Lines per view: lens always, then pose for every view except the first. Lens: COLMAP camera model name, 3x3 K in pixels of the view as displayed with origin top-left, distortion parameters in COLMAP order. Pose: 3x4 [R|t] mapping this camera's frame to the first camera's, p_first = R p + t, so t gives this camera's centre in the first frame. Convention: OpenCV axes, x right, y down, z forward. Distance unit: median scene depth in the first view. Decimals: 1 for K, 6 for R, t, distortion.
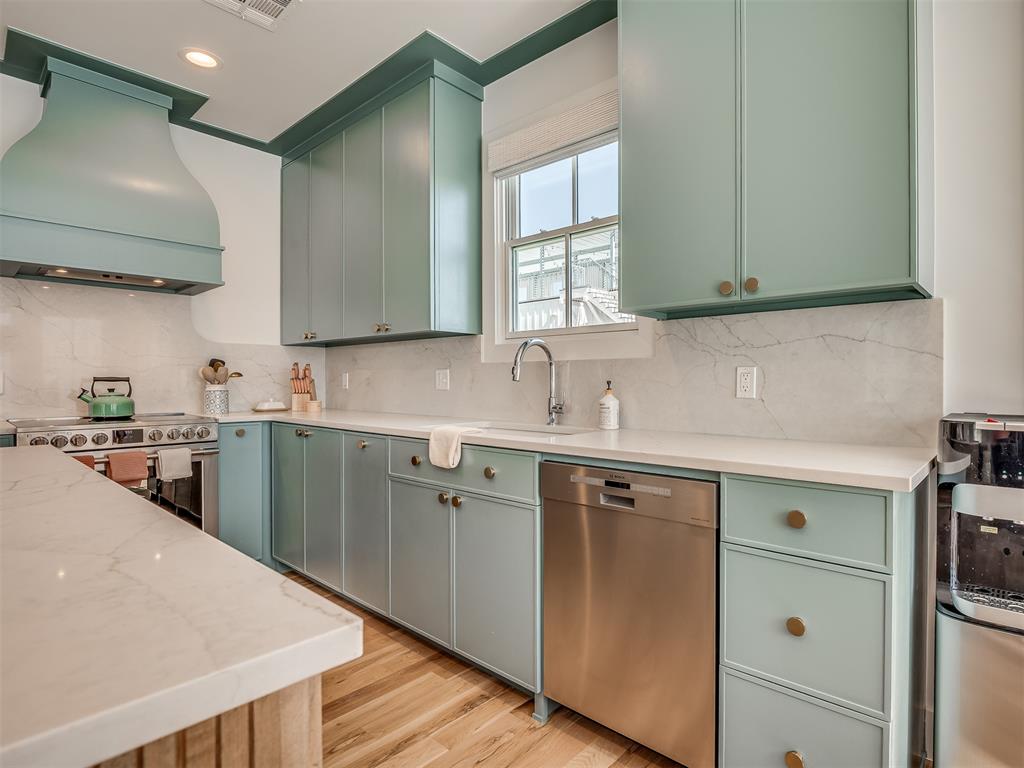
lens RADIAL K [[540.4, 0, 517.4], [0, 540.4, 384.9], [0, 0, 1]] dist [-0.001413, -0.000809]
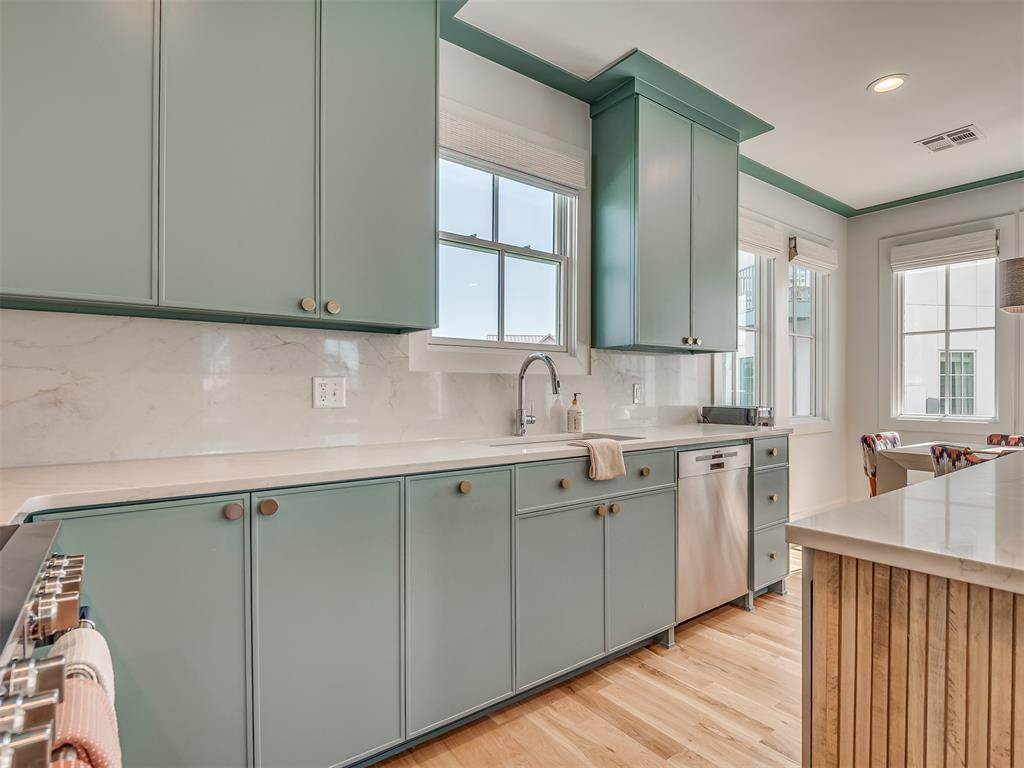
lens RADIAL K [[609.1, 0, 512.0], [0, 609.1, 384.0], [0, 0, 1]] dist [-0.001961, -0.000381]
pose [[0.129516, 0.004709, 0.991566, -1.198089], [0.005879, 0.999968, -0.005517, -0.020556], [-0.991560, 0.006544, 0.129484, 0.943684]]
